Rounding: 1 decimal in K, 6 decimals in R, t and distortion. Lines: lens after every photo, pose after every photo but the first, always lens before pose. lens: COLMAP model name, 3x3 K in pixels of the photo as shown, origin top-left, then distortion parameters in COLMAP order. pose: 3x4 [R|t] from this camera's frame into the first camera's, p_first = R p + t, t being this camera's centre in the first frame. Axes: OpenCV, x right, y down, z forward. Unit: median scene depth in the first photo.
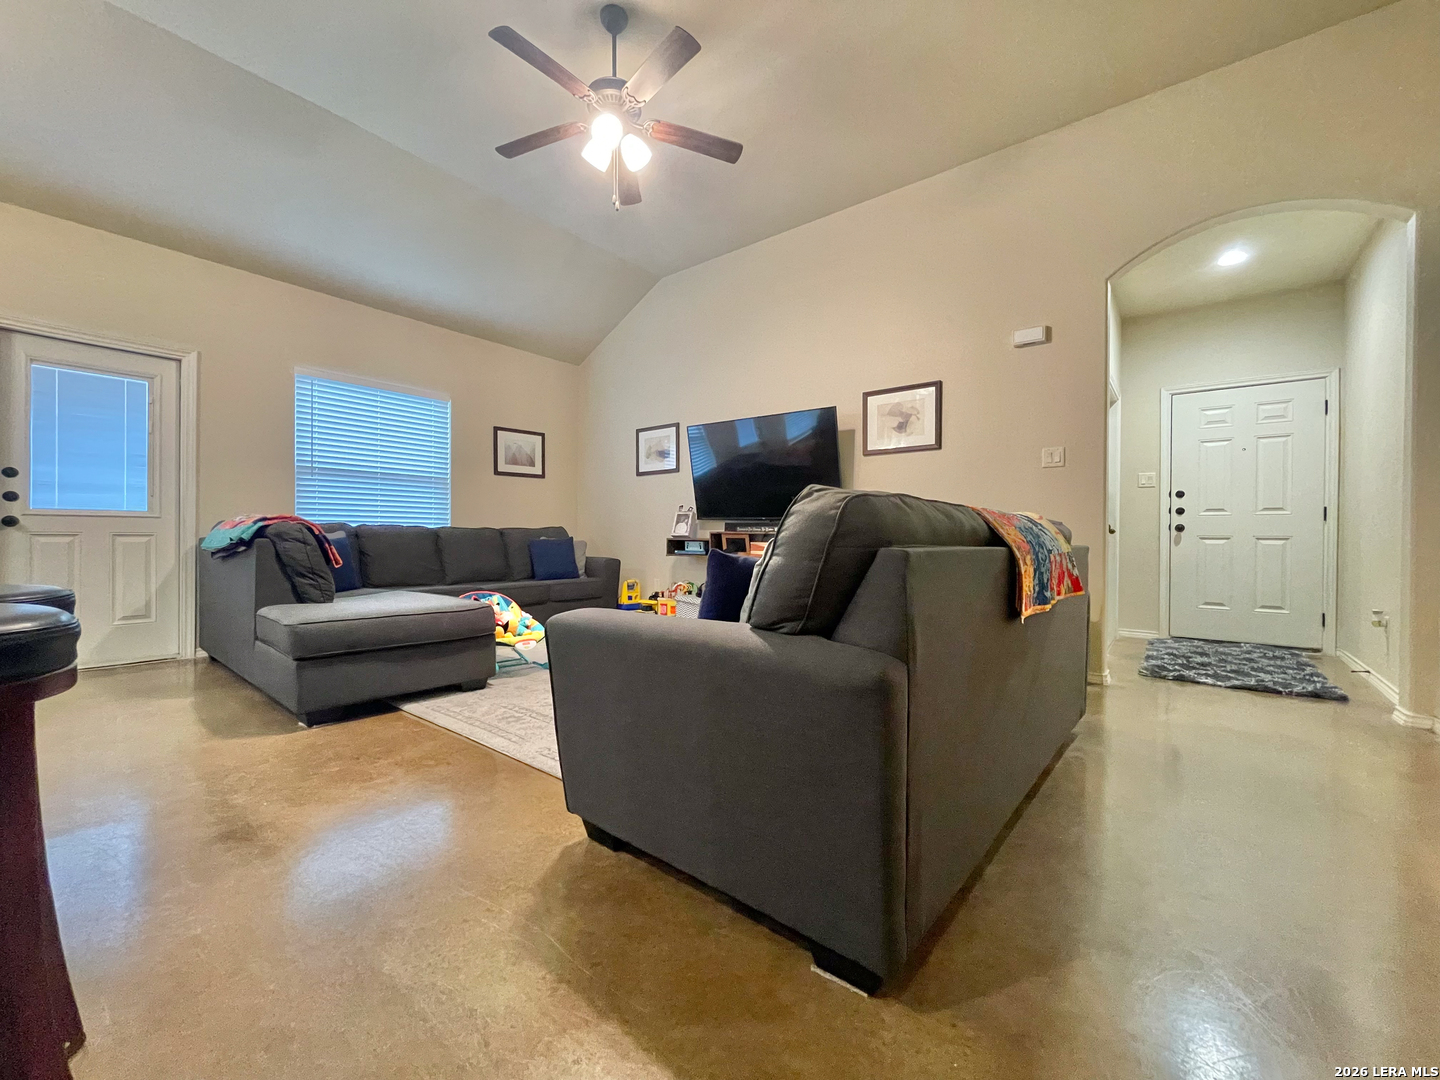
lens RADIAL K [[582.6, 0, 717.2], [0, 582.6, 536.2], [0, 0, 1]] dist [-0.001732, -0.000331]
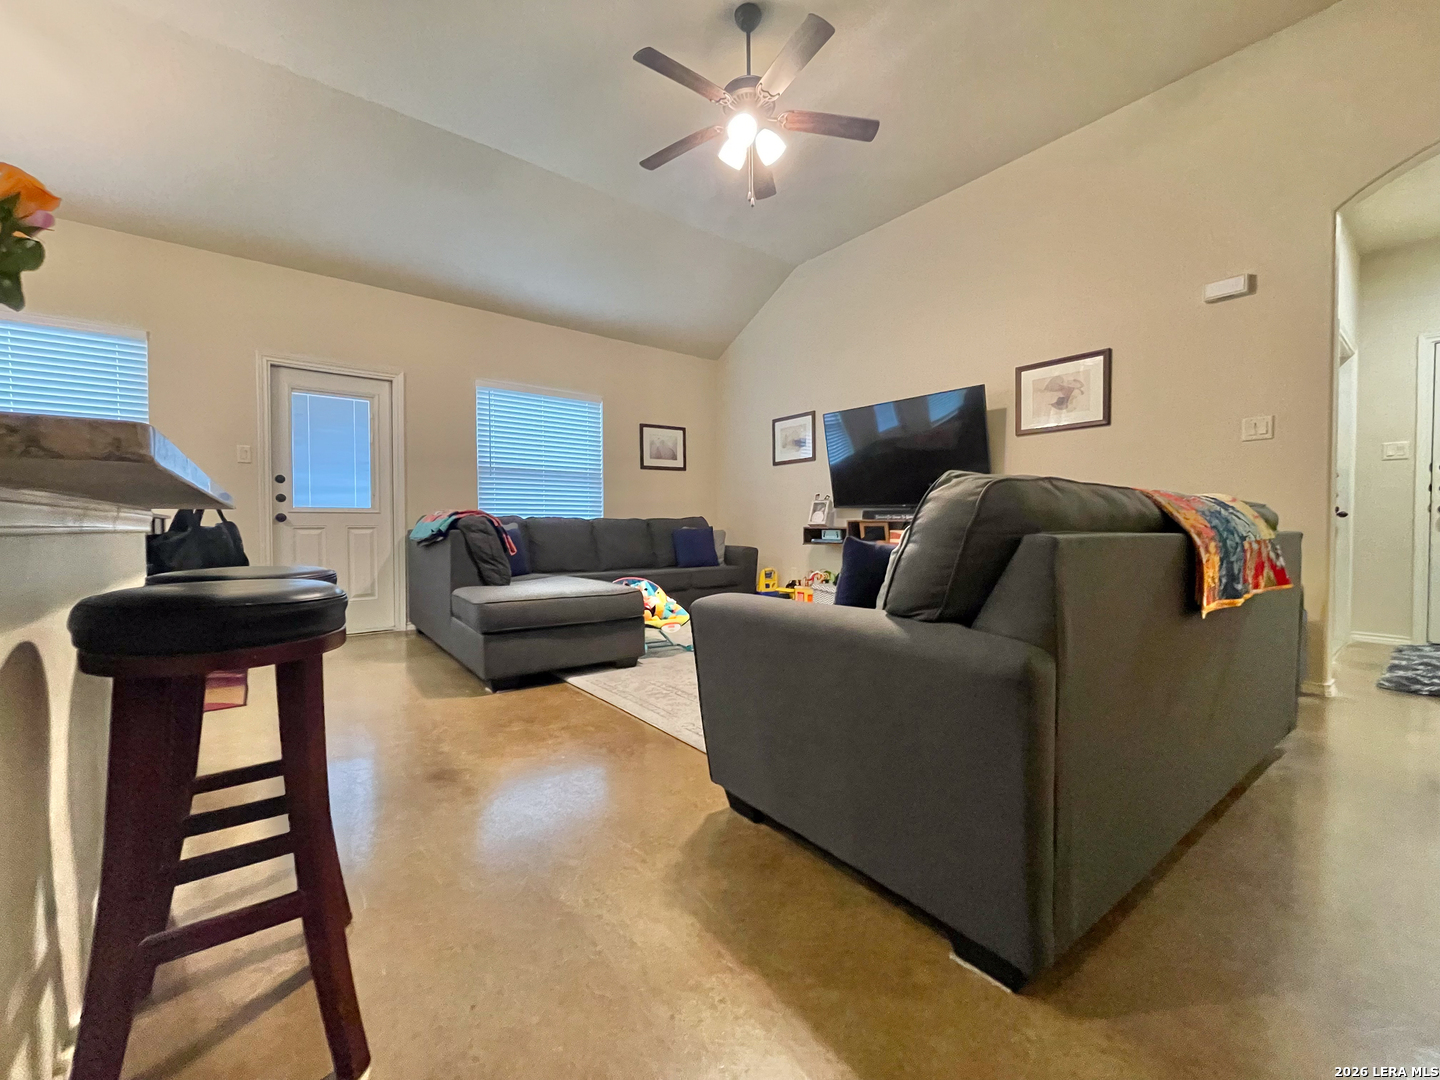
lens RADIAL K [[582.6, 0, 719.4], [0, 582.6, 541.2], [0, 0, 1]] dist [-0.001732, -0.000331]
pose [[0.973613, -0.002642, -0.228190, 0.002809], [0.008883, 0.999614, 0.026327, 0.000473], [0.228032, -0.027659, 0.973261, -0.020929]]
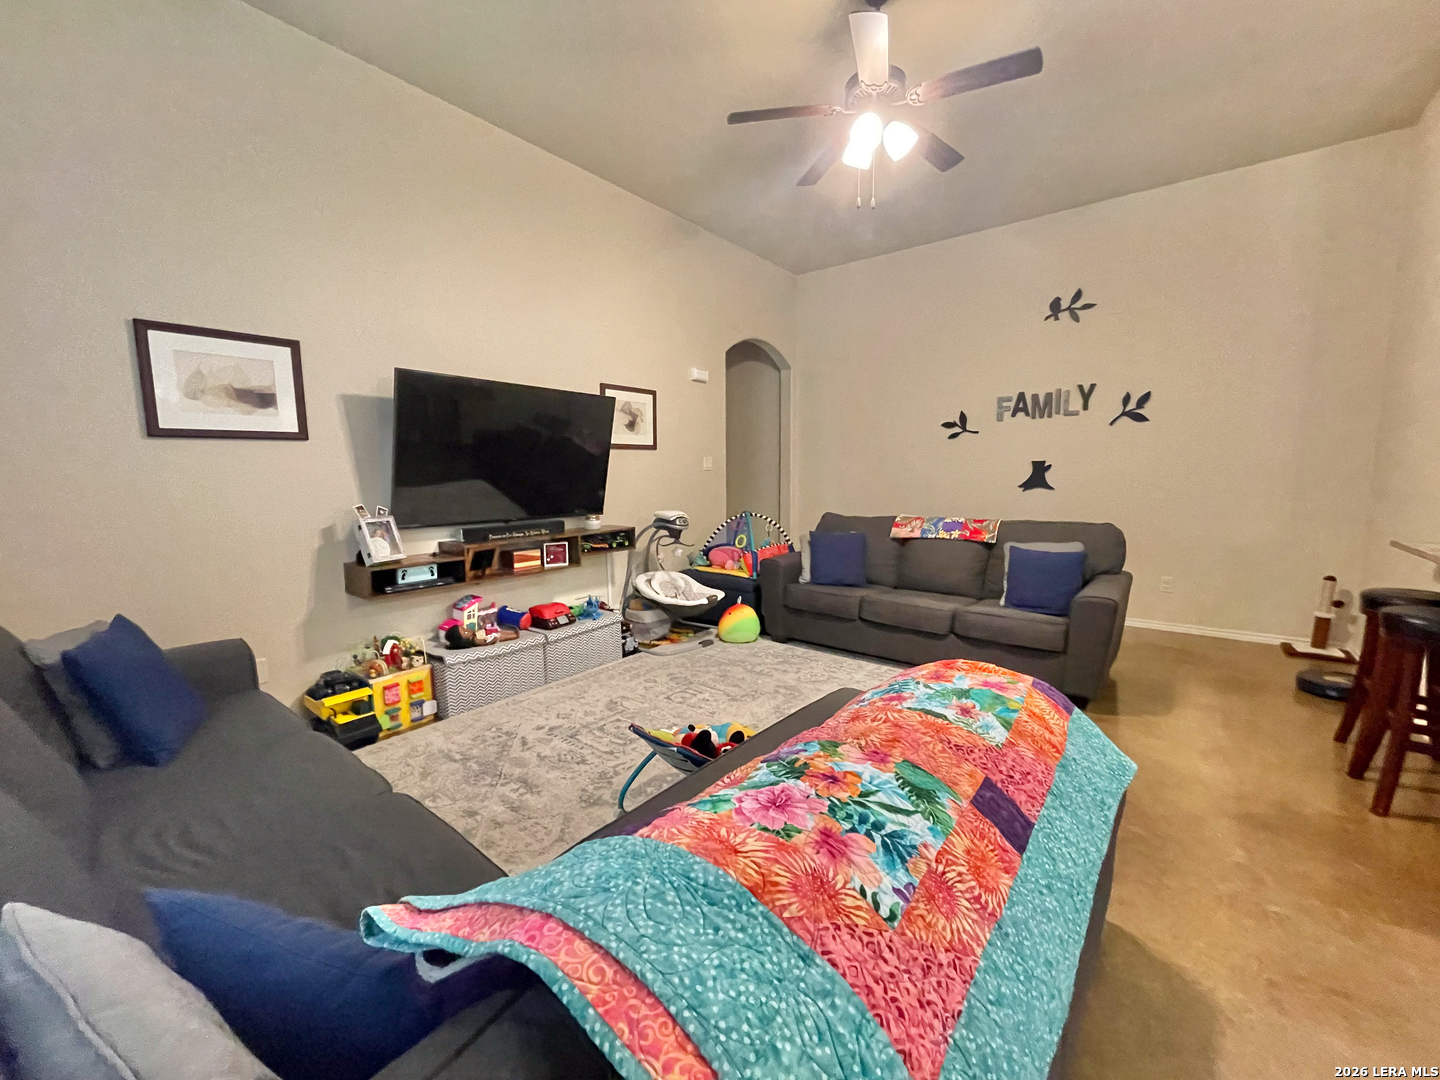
lens RADIAL K [[582.6, 0, 721.7], [0, 582.6, 535.8], [0, 0, 1]] dist [-0.001732, -0.000331]
pose [[-0.007161, -0.106595, 0.994277, -1.134970], [0.022156, 0.994041, 0.106729, -0.140773], [-0.999729, 0.022793, -0.004757, 1.235489]]
